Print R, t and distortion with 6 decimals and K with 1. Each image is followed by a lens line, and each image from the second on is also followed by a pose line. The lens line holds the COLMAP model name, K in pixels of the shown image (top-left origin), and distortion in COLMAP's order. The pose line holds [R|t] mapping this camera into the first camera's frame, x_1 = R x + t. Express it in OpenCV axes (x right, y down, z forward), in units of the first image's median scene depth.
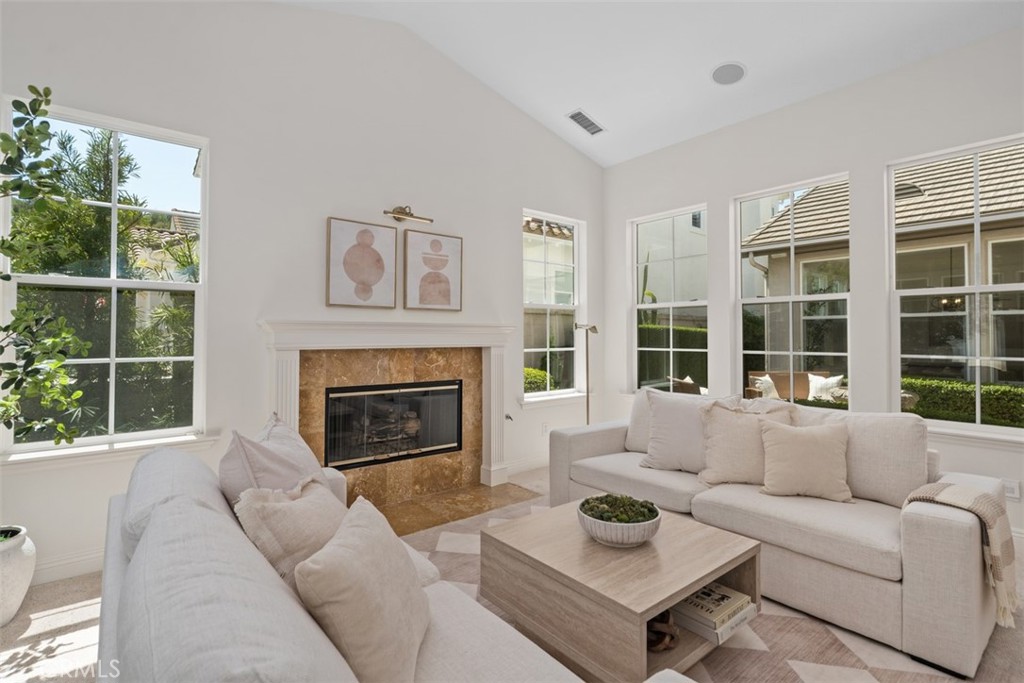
lens RADIAL K [[483.8, 0, 508.0], [0, 483.8, 324.9], [0, 0, 1]] dist [-0.002148, -0.000090]
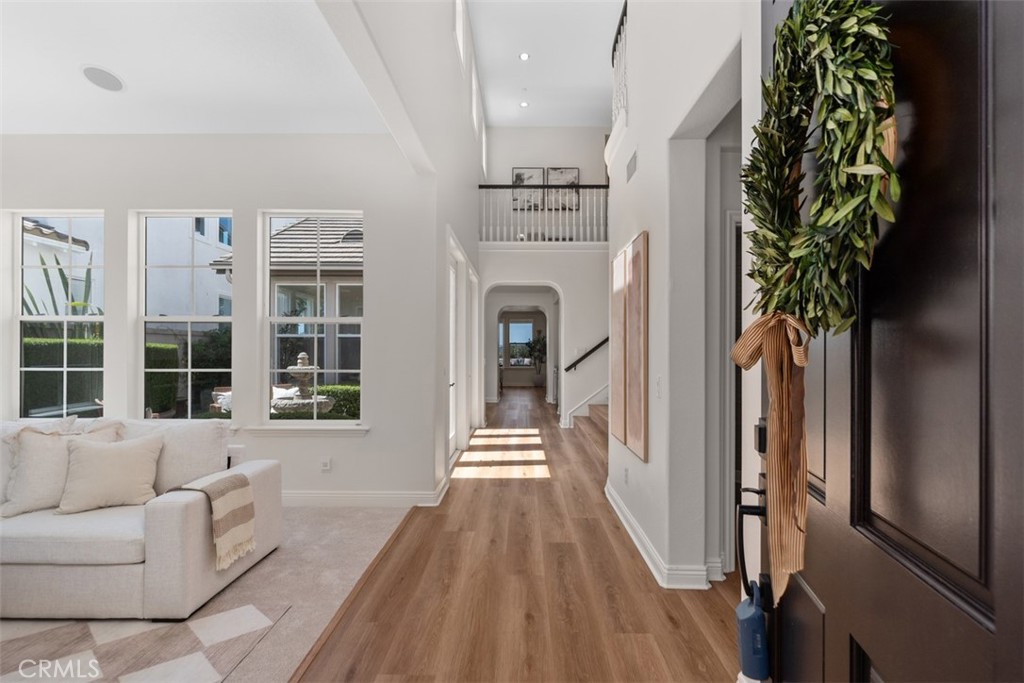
lens RADIAL K [[483.8, 0, 514.8], [0, 483.8, 349.7], [0, 0, 1]] dist [-0.002148, -0.000090]
pose [[0.641800, 0.001941, 0.766870, 0.234792], [-0.018818, 0.999736, 0.013218, -0.013823], [-0.766642, -0.022914, 0.641666, -0.226133]]
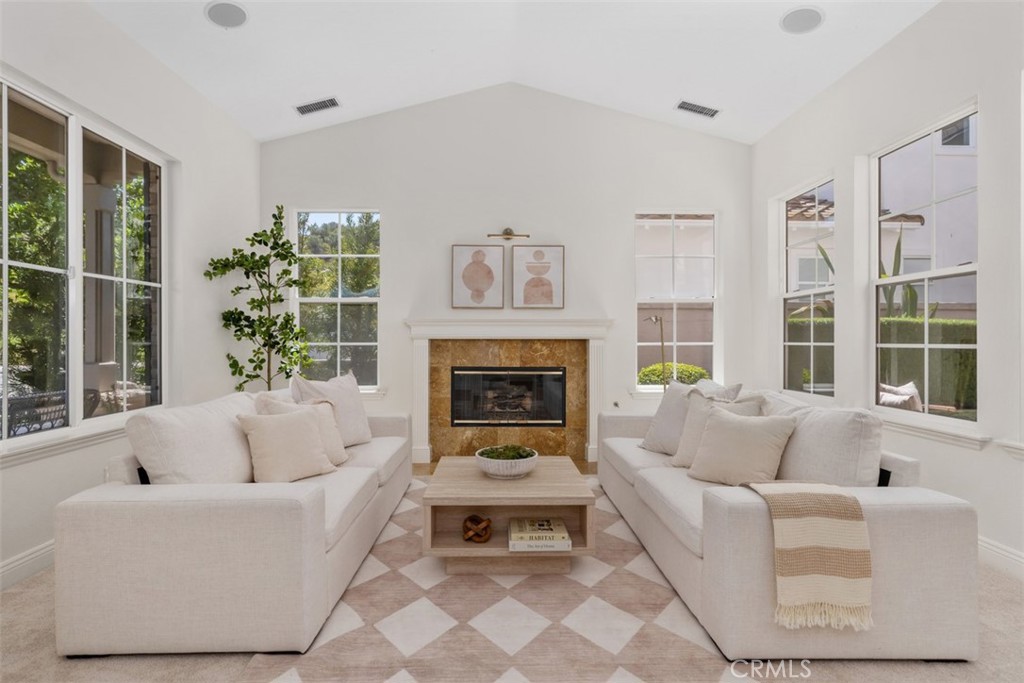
lens RADIAL K [[483.8, 0, 499.0], [0, 483.8, 338.7], [0, 0, 1]] dist [-0.002148, -0.000090]
pose [[0.785143, -0.002514, -0.619309, 0.535876], [0.013924, 0.999811, 0.013594, 0.027715], [0.619157, -0.019296, 0.785030, -0.019266]]
